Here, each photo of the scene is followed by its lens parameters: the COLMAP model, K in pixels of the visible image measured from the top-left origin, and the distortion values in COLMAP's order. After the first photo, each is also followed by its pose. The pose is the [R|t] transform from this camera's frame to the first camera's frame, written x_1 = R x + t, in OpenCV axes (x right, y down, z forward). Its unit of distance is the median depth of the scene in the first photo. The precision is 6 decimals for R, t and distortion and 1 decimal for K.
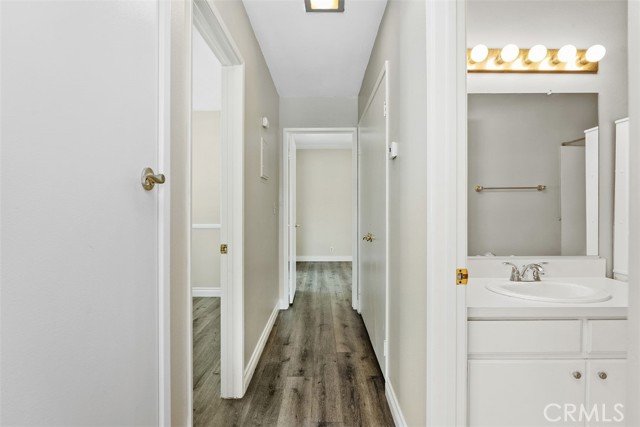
lens RADIAL K [[327.4, 0, 320.9], [0, 327.4, 209.4], [0, 0, 1]] dist [-0.001318, -0.000817]
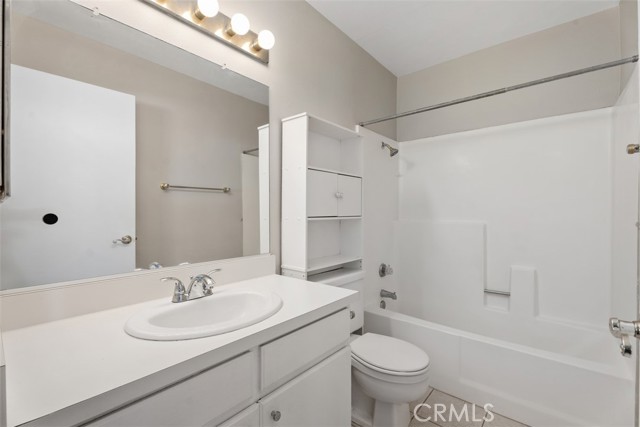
lens RADIAL K [[286.0, 0, 317.5], [0, 286.0, 214.3], [0, 0, 1]] dist [0.000306, -0.000768]
pose [[0.640798, -0.001577, 0.767708, 0.285566], [0.005822, 0.999979, -0.002805, 0.031092], [-0.767687, 0.006267, 0.640794, 0.343833]]
